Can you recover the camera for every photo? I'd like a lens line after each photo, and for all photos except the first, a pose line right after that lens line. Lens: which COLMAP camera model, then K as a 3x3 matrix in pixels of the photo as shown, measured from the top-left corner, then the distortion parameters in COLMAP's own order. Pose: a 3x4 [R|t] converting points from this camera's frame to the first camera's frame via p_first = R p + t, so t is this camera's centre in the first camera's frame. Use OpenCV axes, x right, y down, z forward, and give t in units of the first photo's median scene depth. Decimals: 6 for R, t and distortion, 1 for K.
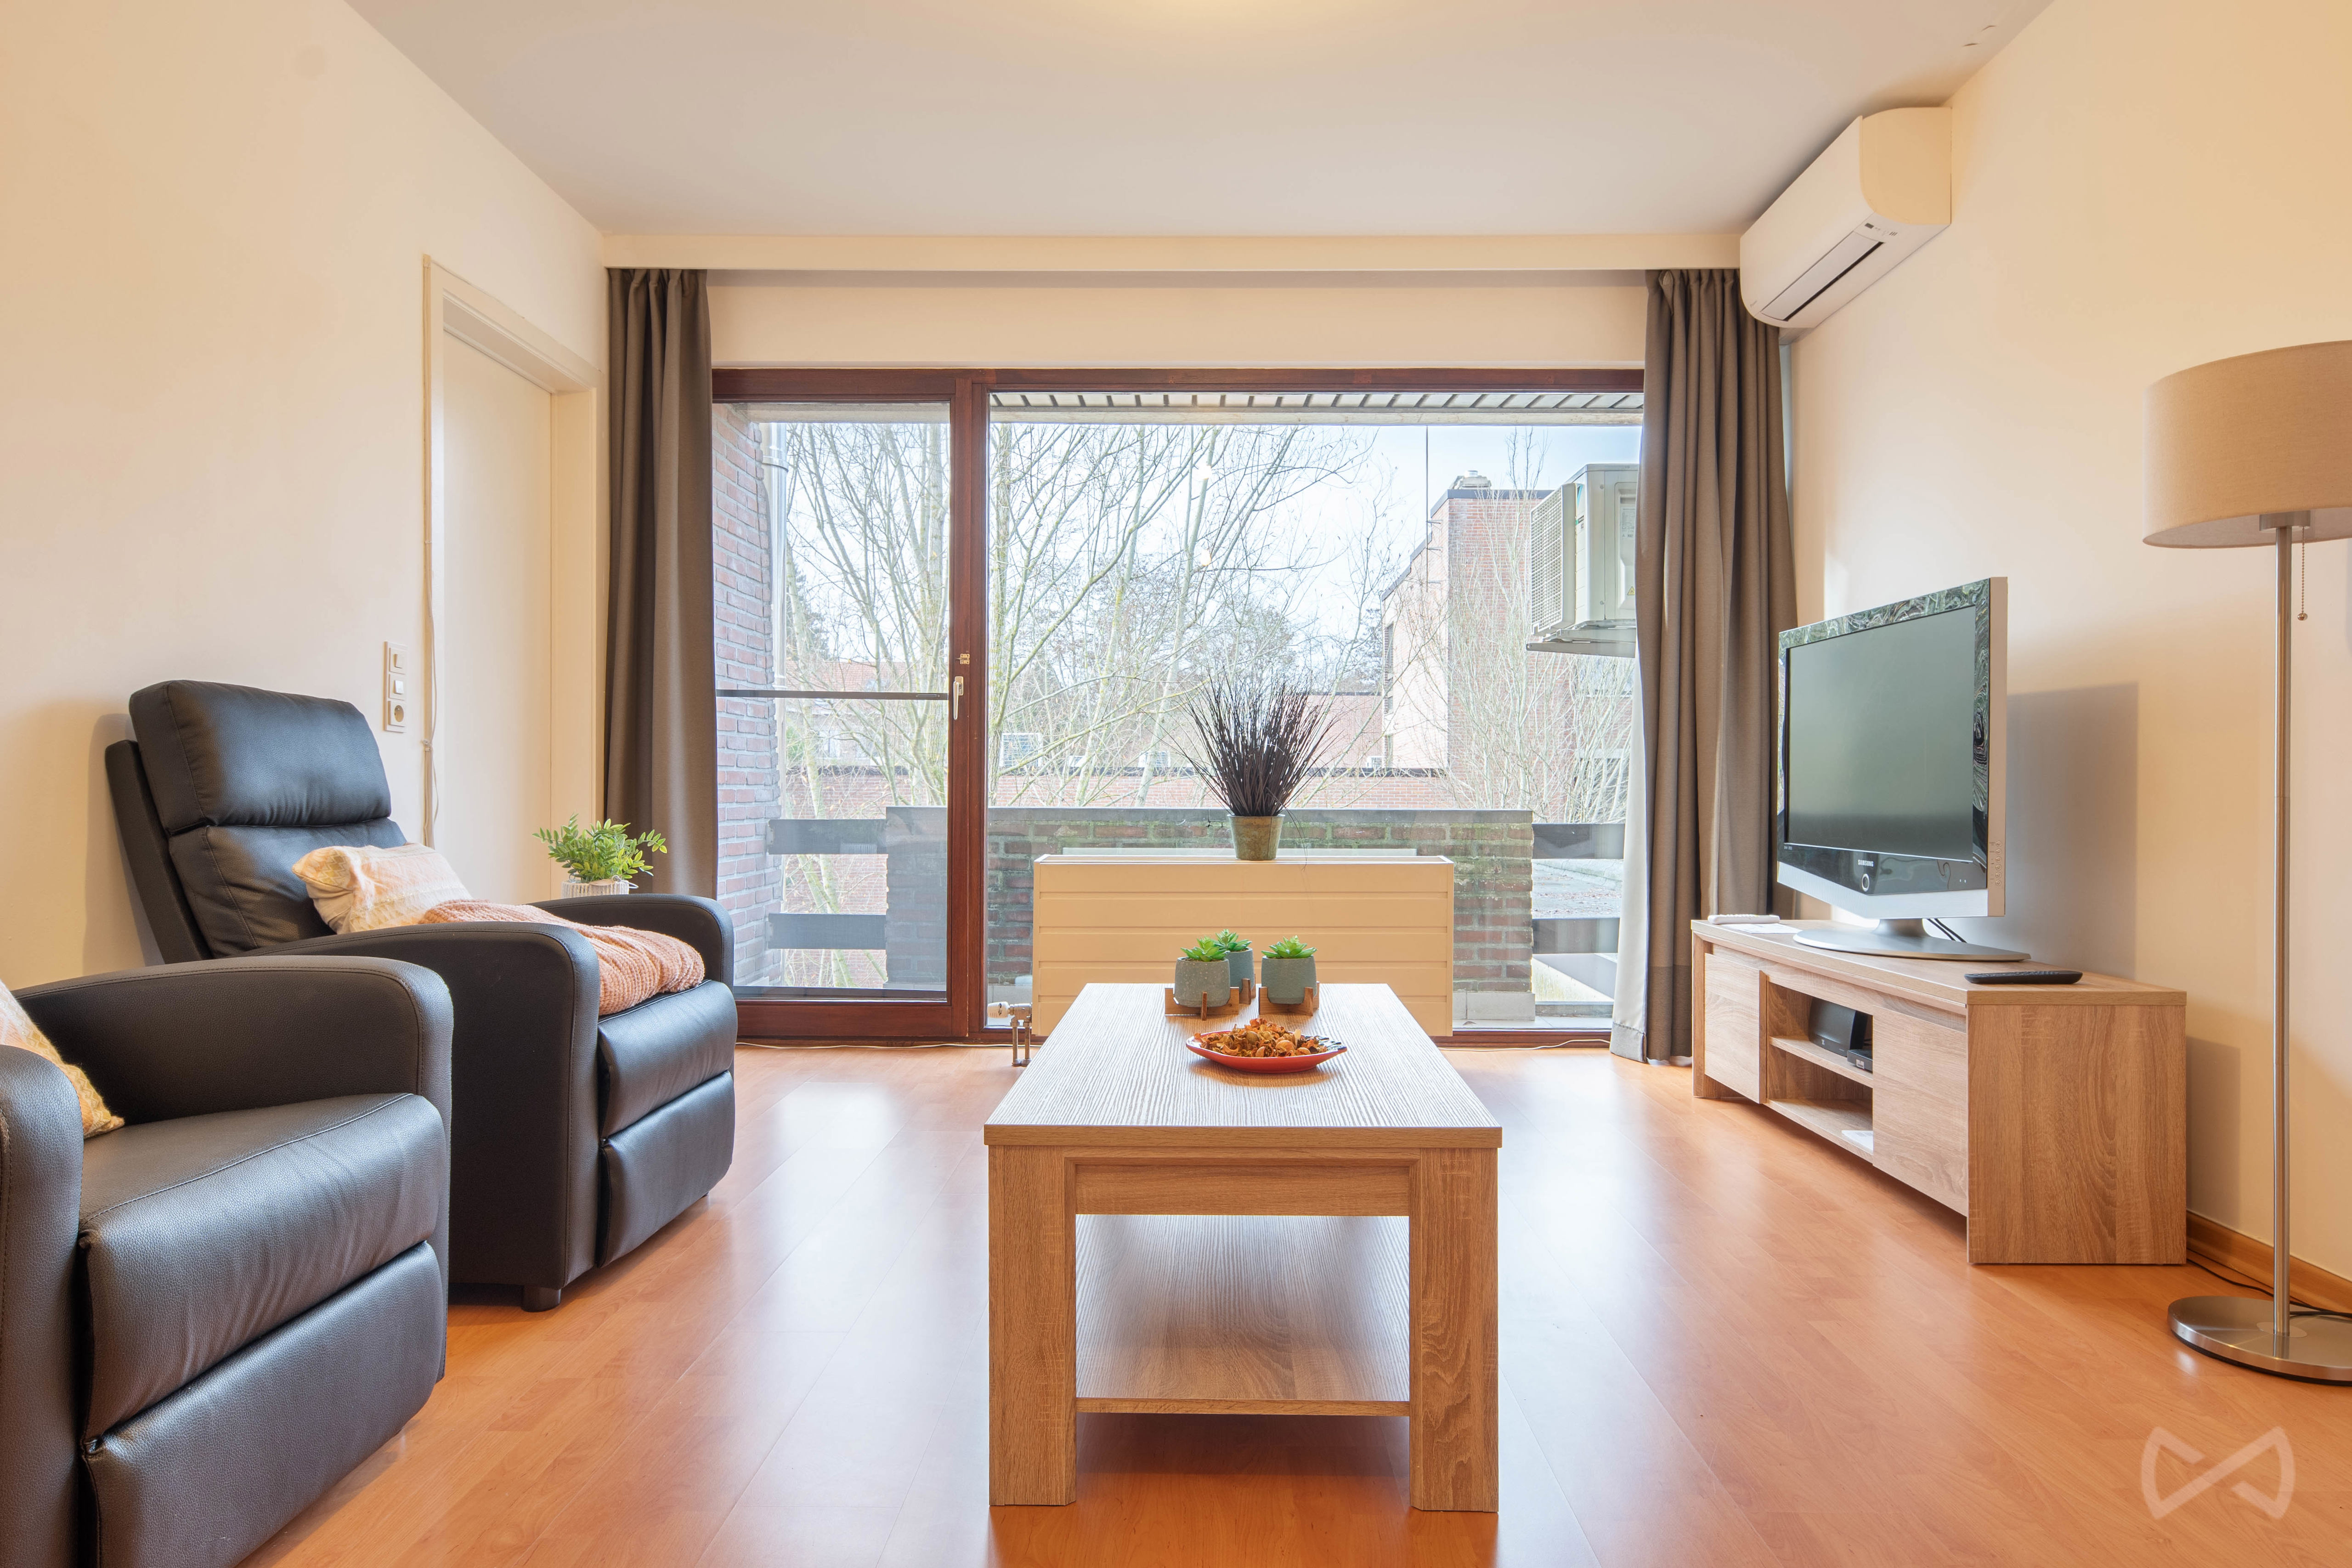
lens RADIAL K [[1324.9, 0, 1176.0], [0, 1324.9, 784.0], [0, 0, 1]] dist [0.005827, 0.000209]
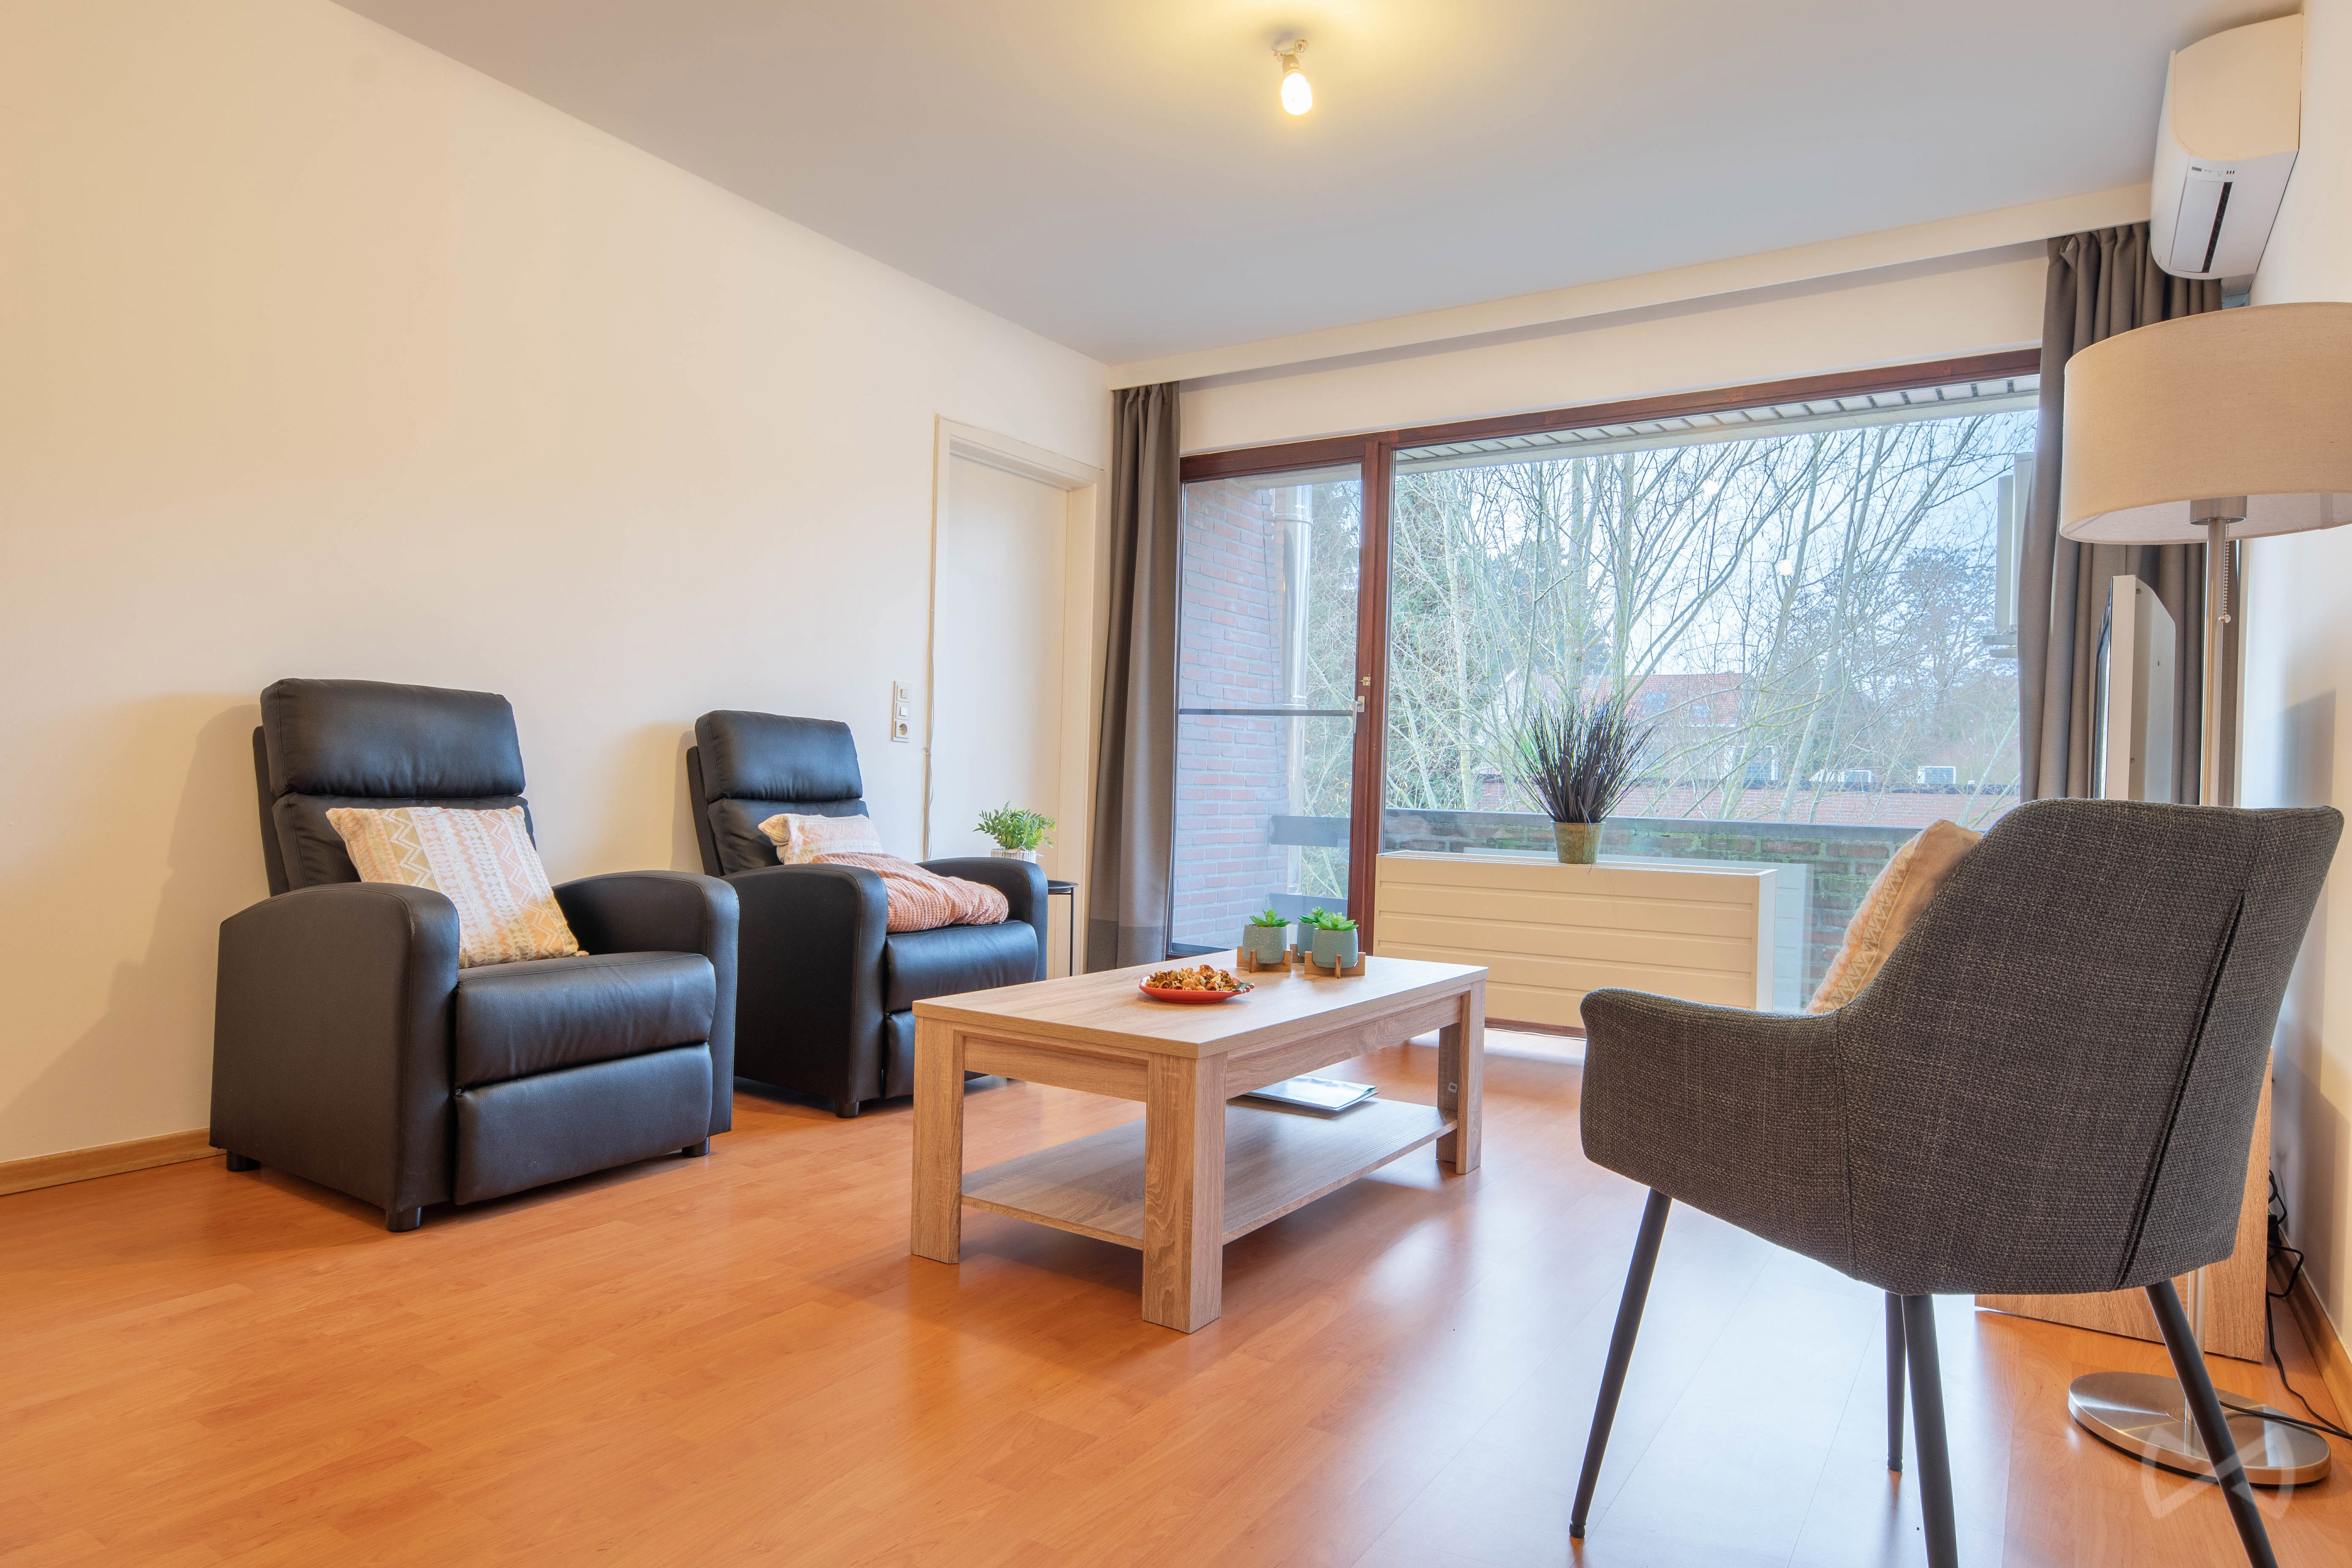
lens RADIAL K [[1221.0, 0, 1176.0], [0, 1221.0, 784.0], [0, 0, 1]] dist [0.006738, 0.000077]
pose [[0.870864, 0.020208, -0.491108, 0.268177], [-0.023102, 0.999733, 0.000171, 0.000303], [0.490980, 0.011197, 0.871099, -0.023993]]
